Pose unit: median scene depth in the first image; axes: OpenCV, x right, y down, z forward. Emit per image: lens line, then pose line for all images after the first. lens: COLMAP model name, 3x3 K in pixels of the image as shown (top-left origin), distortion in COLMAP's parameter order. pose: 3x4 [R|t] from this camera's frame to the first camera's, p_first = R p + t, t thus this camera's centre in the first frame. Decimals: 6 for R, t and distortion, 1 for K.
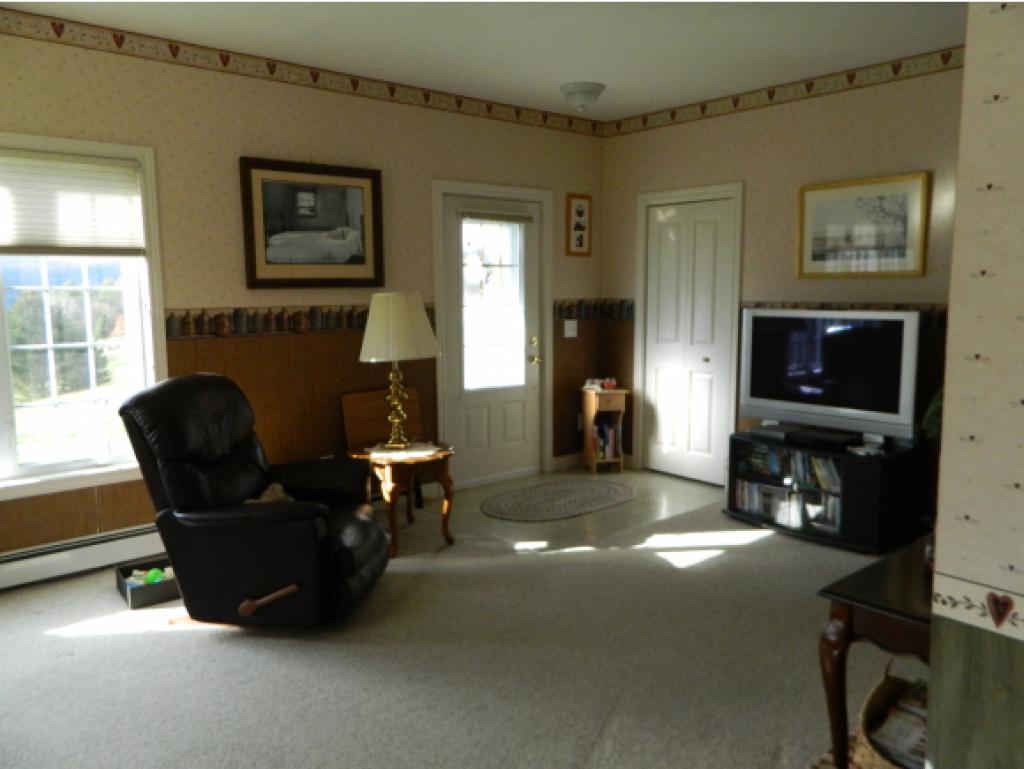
lens RADIAL K [[785.9, 0, 512.0], [0, 785.9, 384.5], [0, 0, 1]] dist [0.004315, -0.000991]
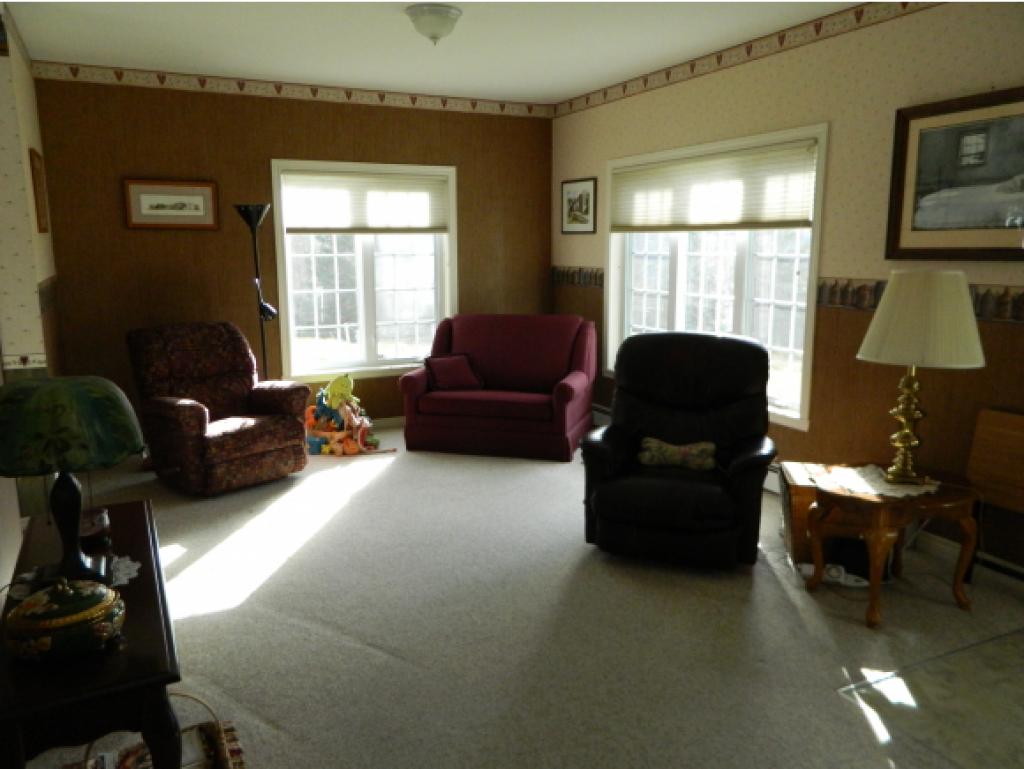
lens RADIAL K [[785.9, 0, 512.0], [0, 785.9, 384.5], [0, 0, 1]] dist [0.004315, -0.000991]
pose [[-0.277389, 0.156747, -0.947885, 0.658841], [-0.142508, 0.968975, 0.201938, -0.104883], [0.950130, 0.191096, -0.246445, 0.852374]]
